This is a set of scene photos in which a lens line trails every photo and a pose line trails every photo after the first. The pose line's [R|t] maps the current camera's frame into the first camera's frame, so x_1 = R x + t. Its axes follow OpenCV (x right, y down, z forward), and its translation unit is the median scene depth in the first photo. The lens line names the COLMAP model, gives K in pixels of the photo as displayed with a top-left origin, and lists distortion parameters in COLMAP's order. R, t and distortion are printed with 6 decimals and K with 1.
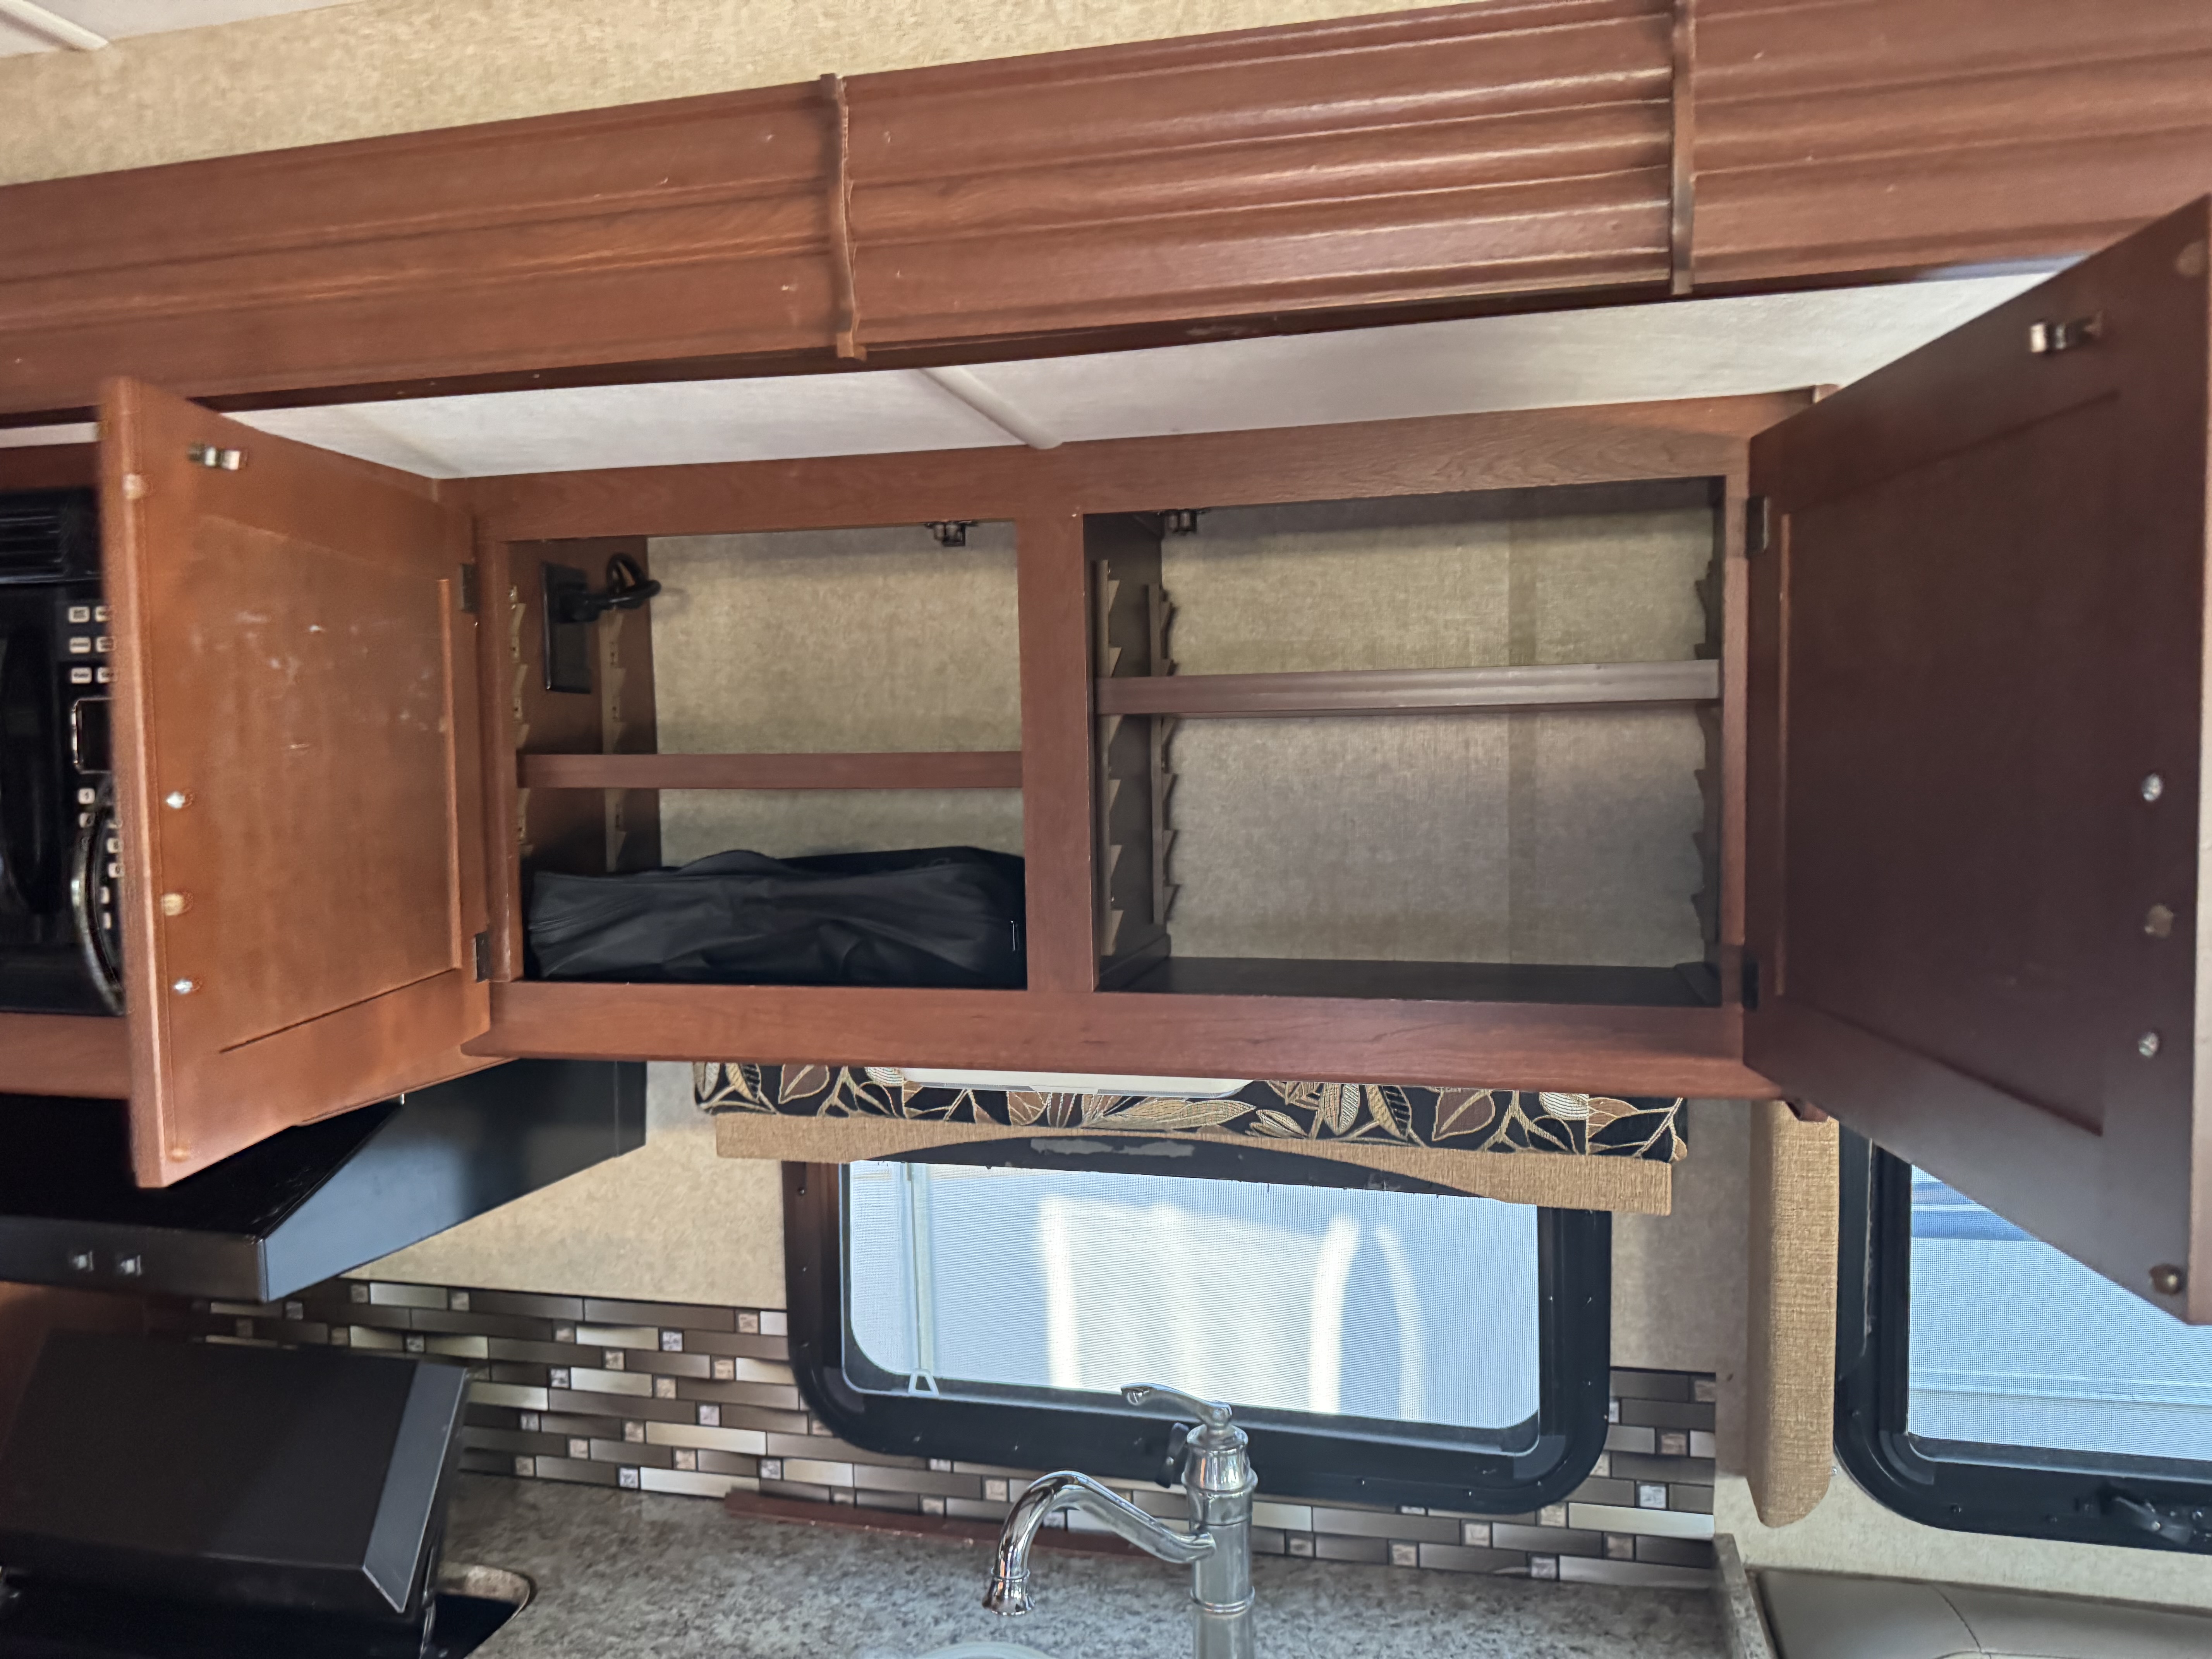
lens RADIAL K [[1591.7, 0, 1112.7], [0, 1591.7, 835.8], [0, 0, 1]] dist [0.023959, -0.035568]
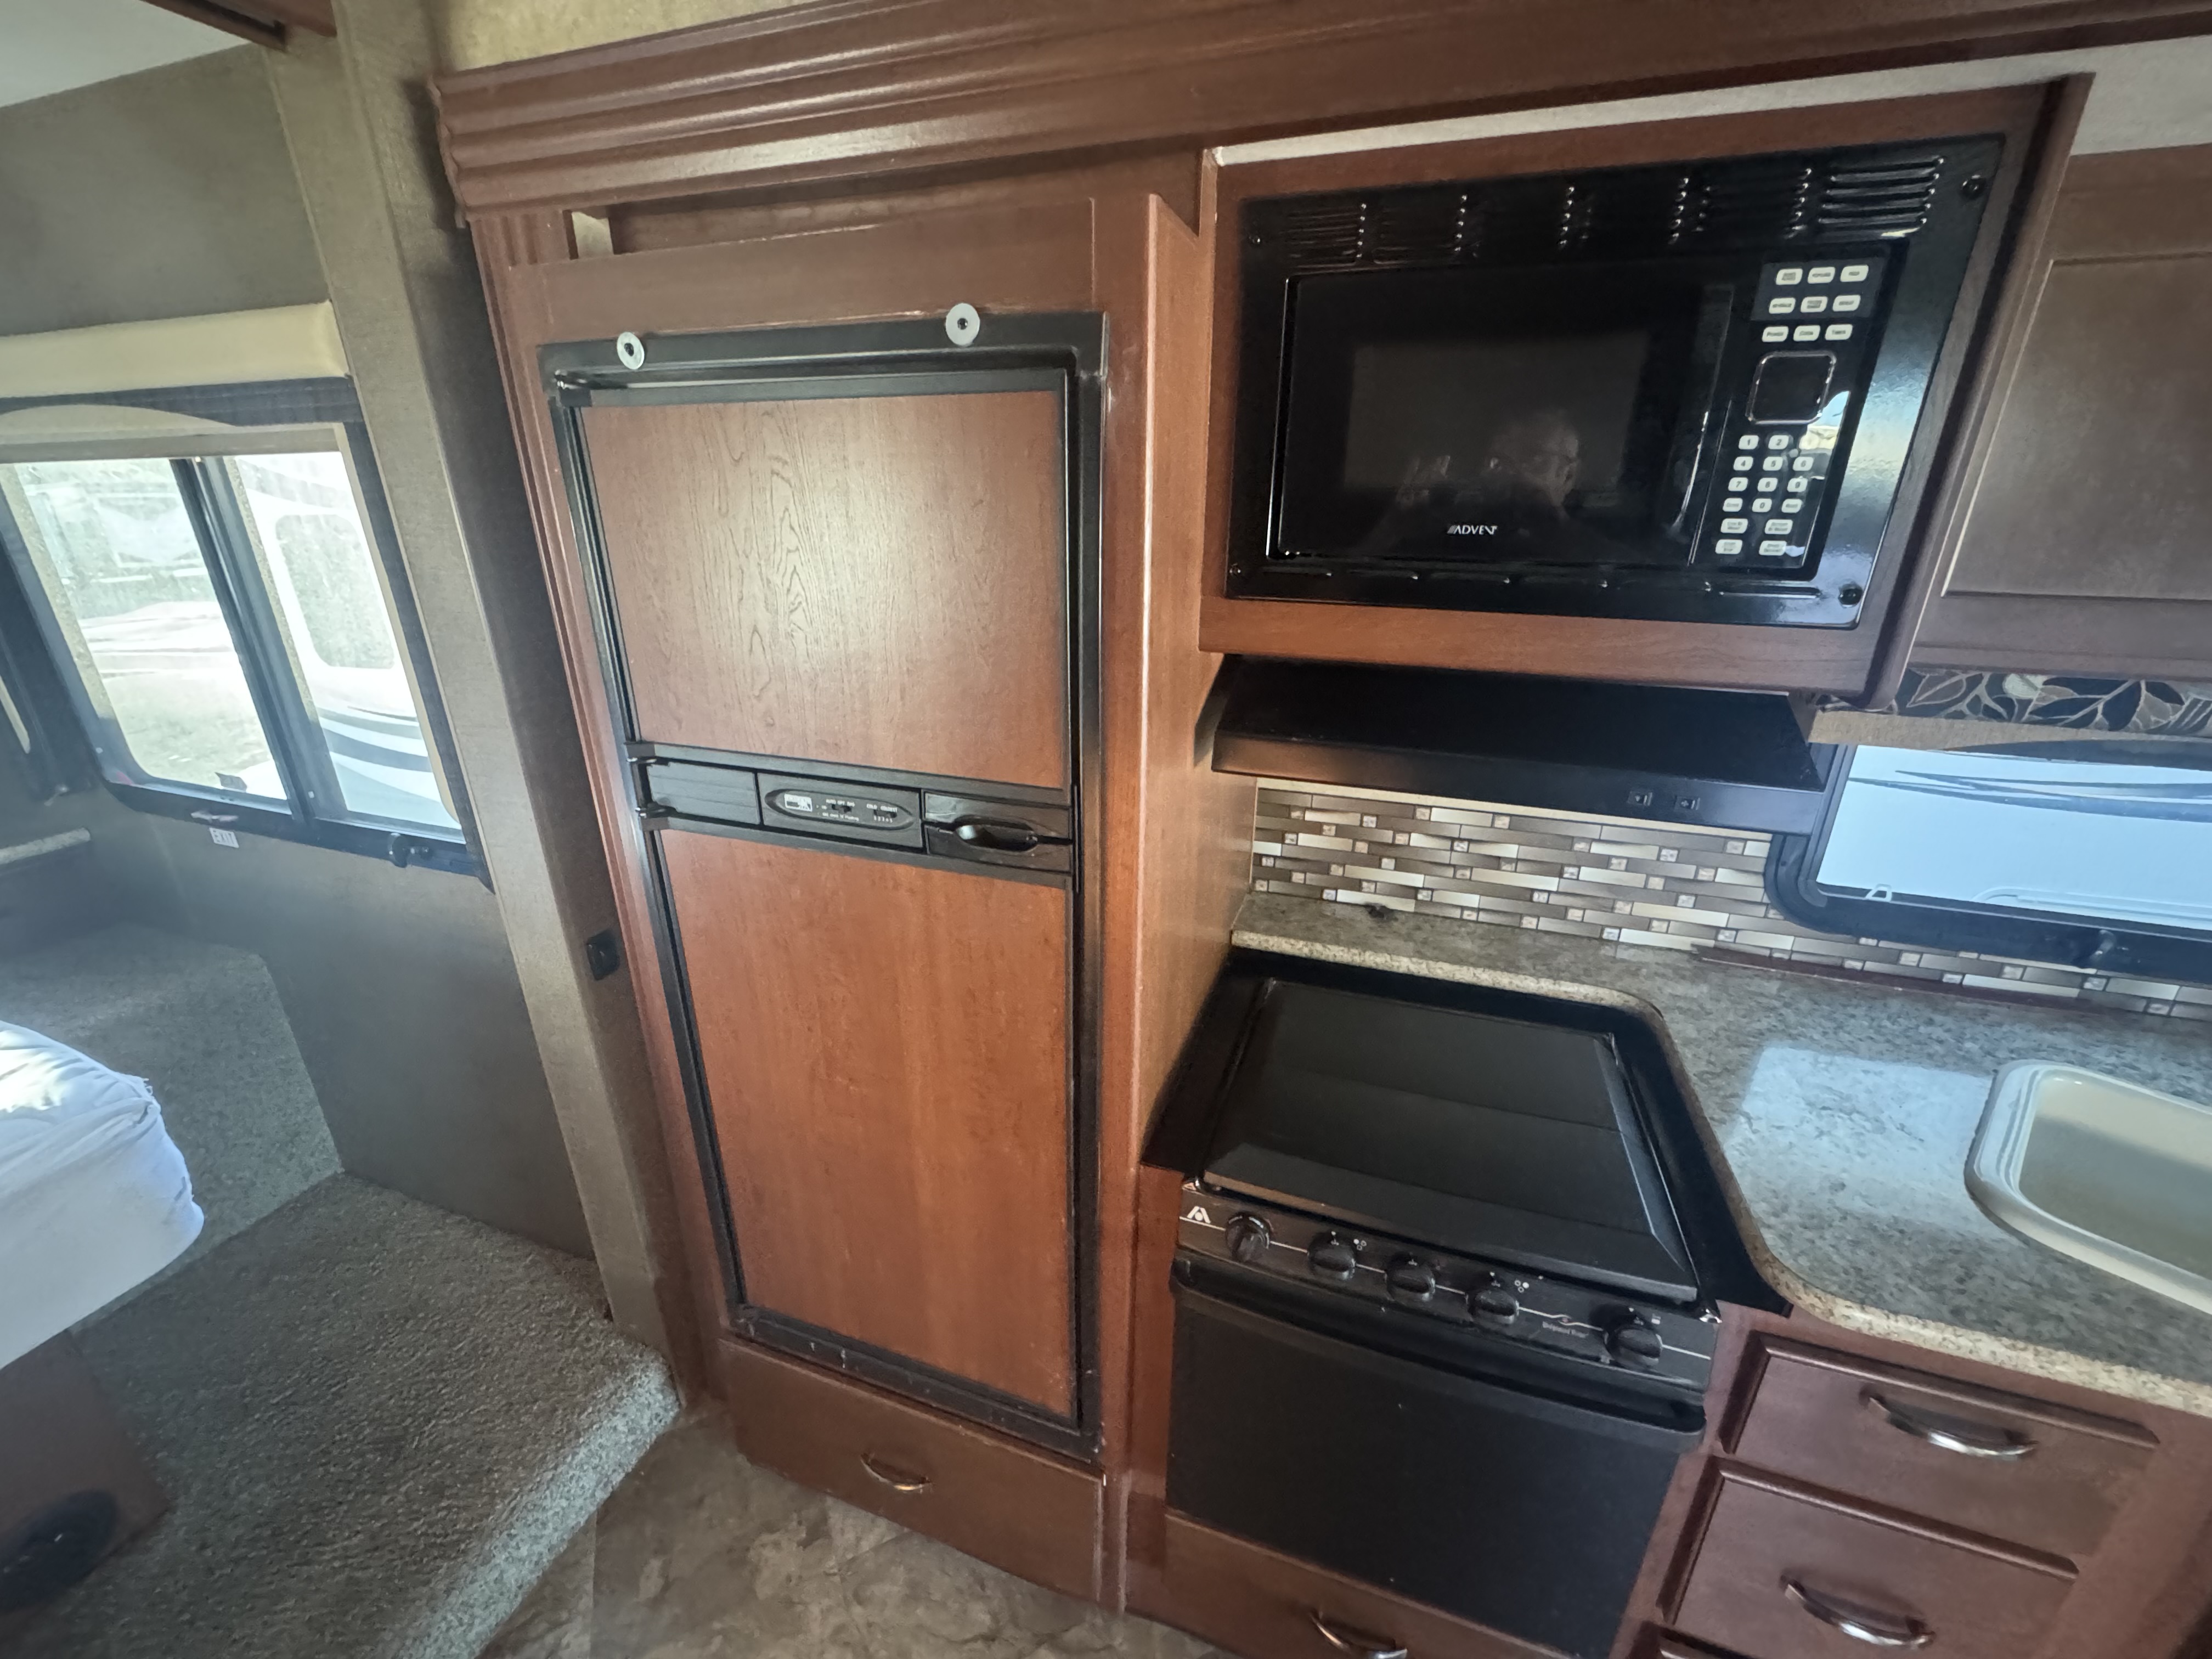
lens RADIAL K [[880.4, 0, 1103.2], [0, 880.4, 827.7], [0, 0, 1]] dist [-0.006731, 0.000432]
pose [[0.995351, 0.048665, -0.083111, -0.763177], [-0.020416, 0.949948, 0.311741, 0.039335], [0.094122, -0.308595, 0.946525, 0.158699]]
